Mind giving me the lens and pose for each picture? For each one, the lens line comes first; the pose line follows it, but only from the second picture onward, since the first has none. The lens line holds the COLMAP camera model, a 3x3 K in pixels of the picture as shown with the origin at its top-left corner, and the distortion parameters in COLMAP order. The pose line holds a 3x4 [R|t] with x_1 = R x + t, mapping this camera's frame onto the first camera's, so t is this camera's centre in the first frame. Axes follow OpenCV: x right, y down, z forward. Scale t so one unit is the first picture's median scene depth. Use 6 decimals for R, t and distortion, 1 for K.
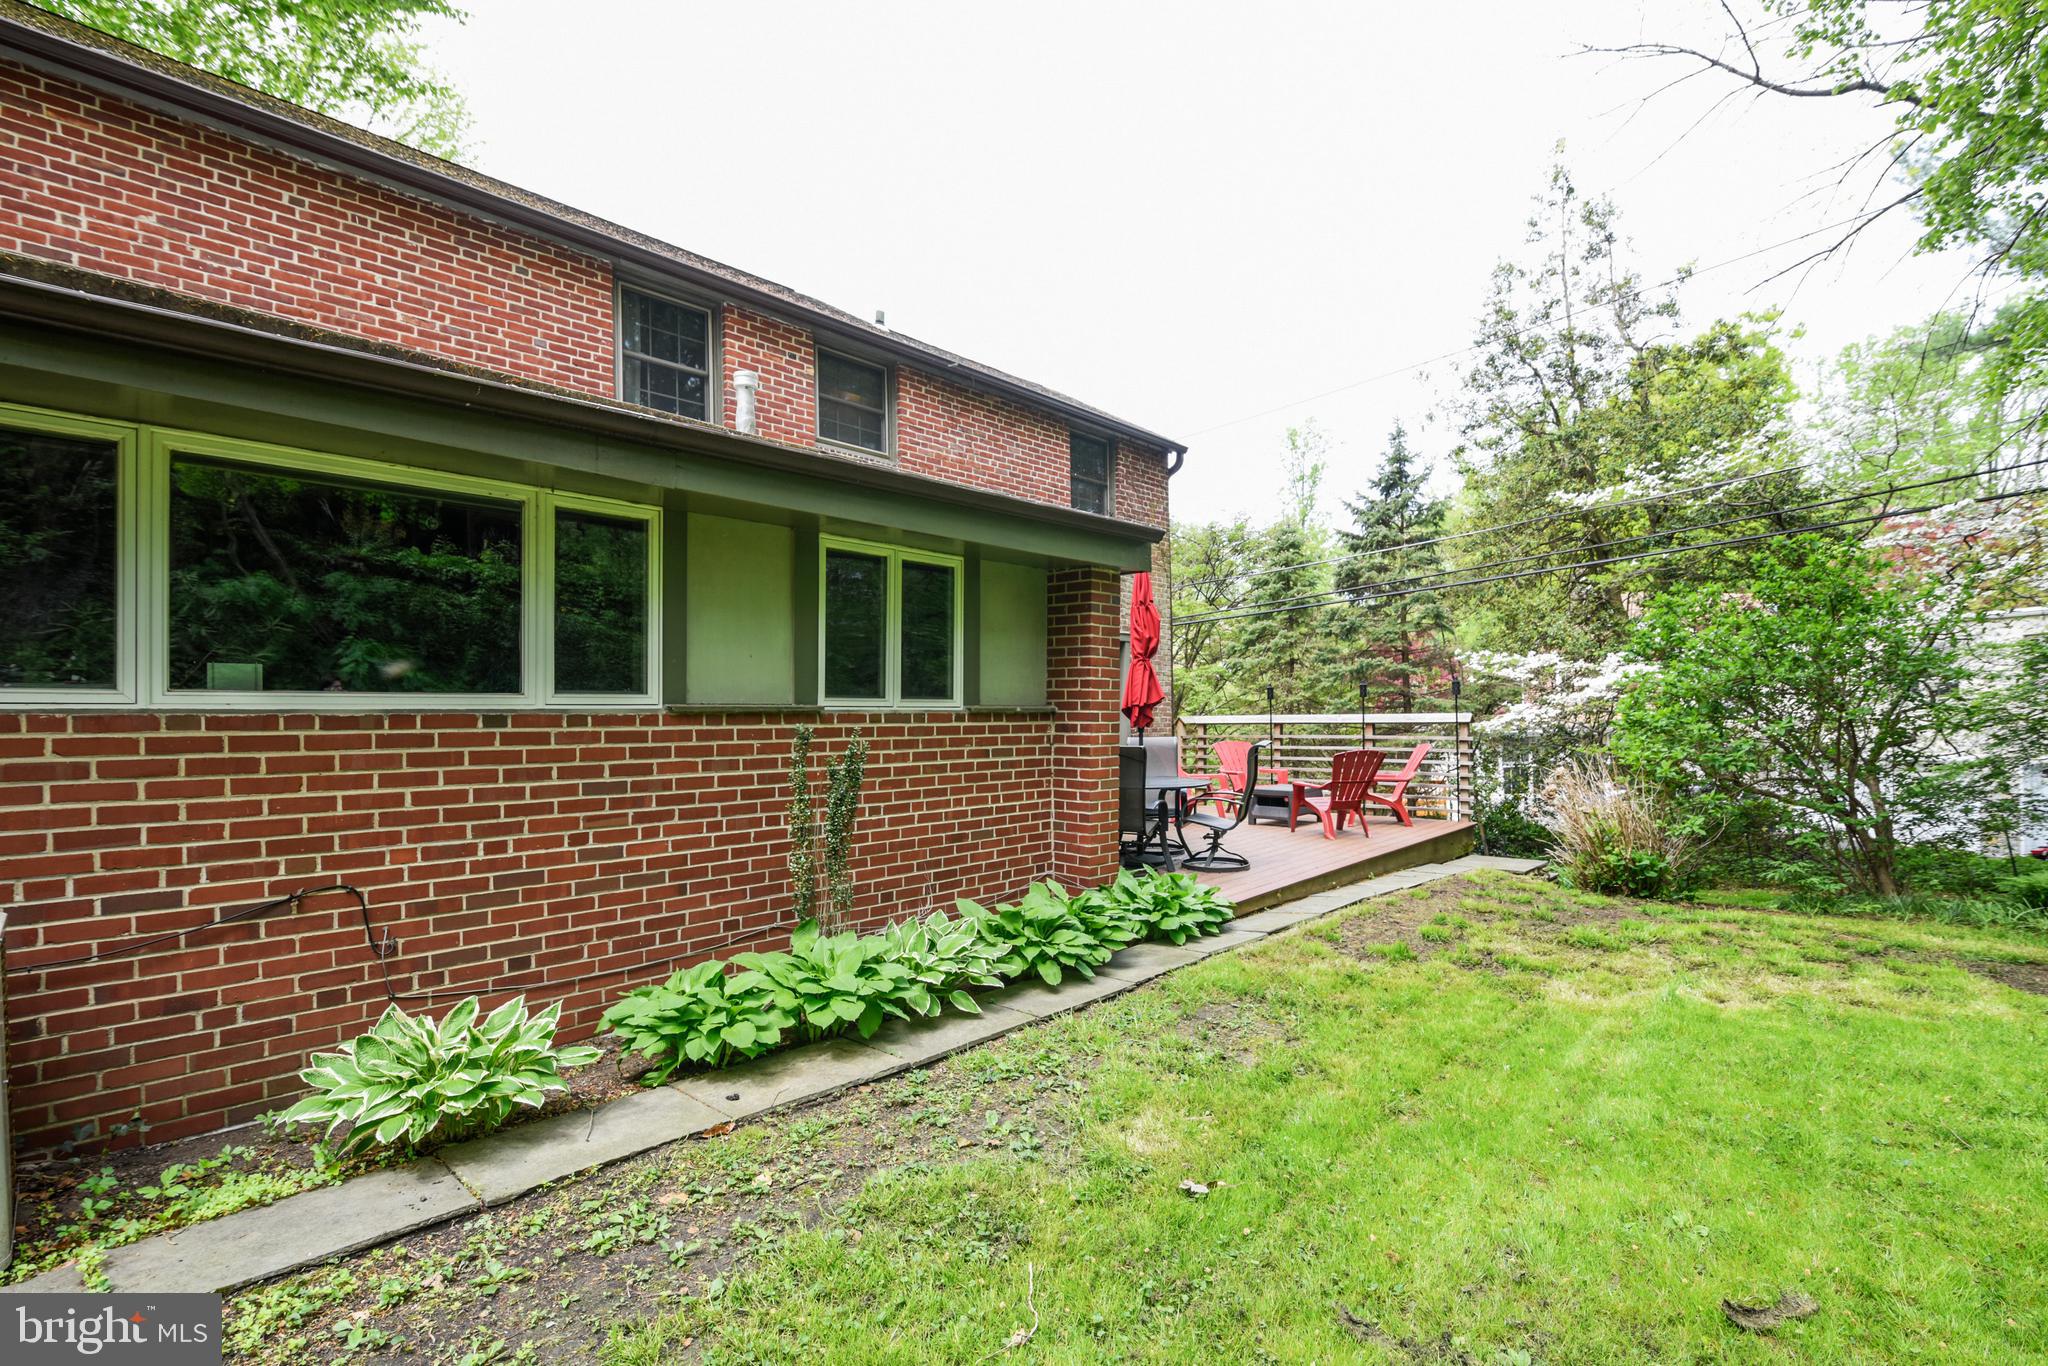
lens RADIAL K [[963.5, 0, 1016.1], [0, 963.5, 690.1], [0, 0, 1]] dist [-0.018798, -0.000061]
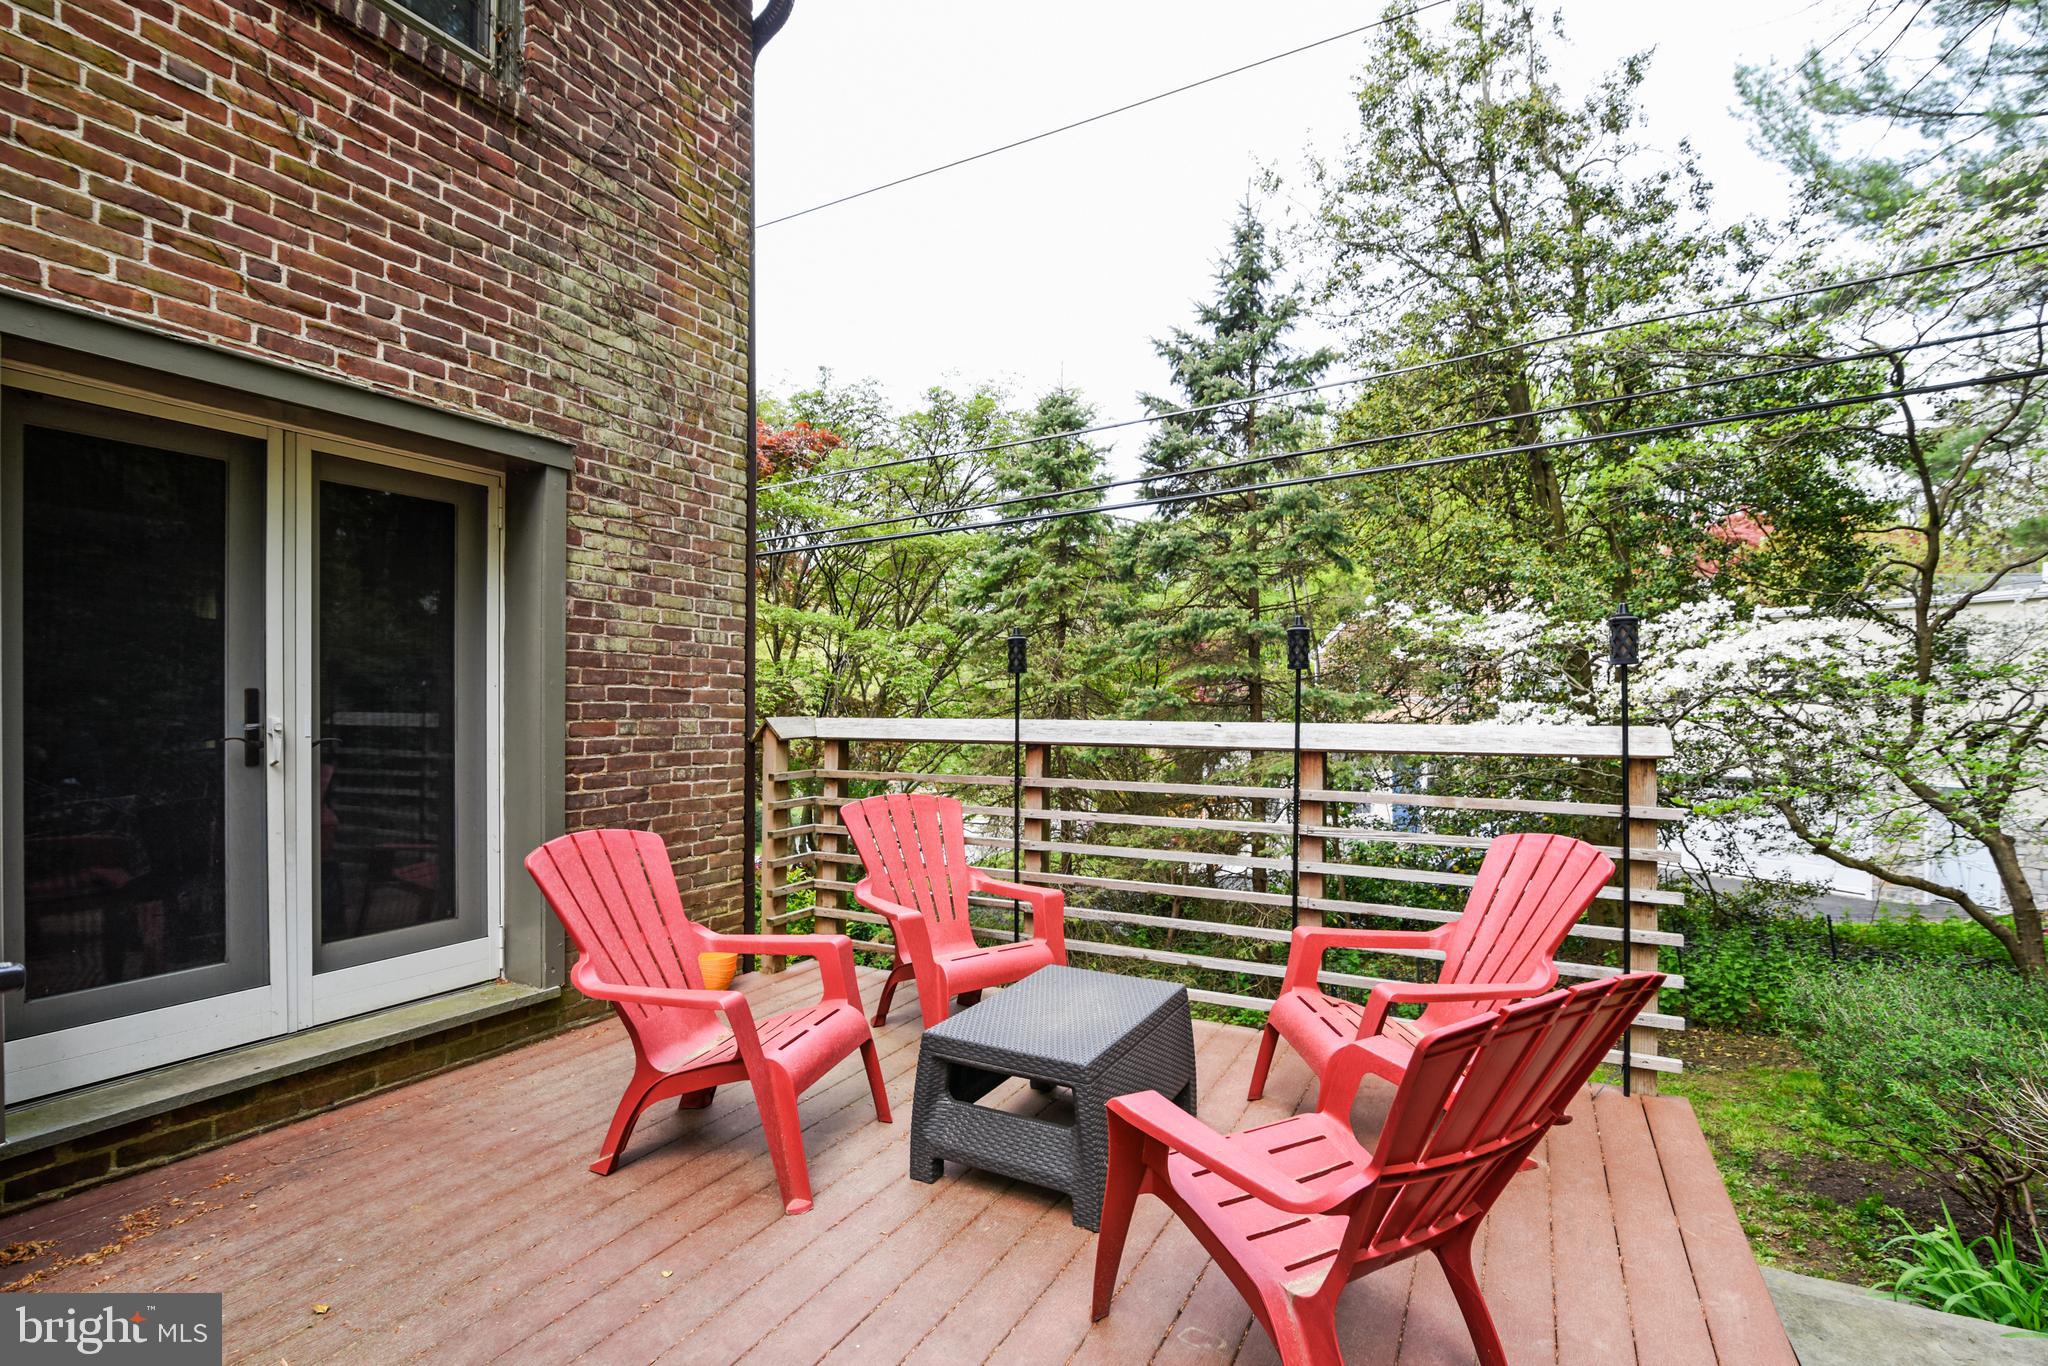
lens RADIAL K [[903.2, 0, 1029.1], [0, 903.2, 696.4], [0, 0, 1]] dist [0.001898, 0.000214]
pose [[0.967108, 0.016638, 0.253821, 0.399241], [-0.019287, 0.999782, 0.007954, 0.032886], [-0.253633, -0.012587, 0.967219, 1.470514]]
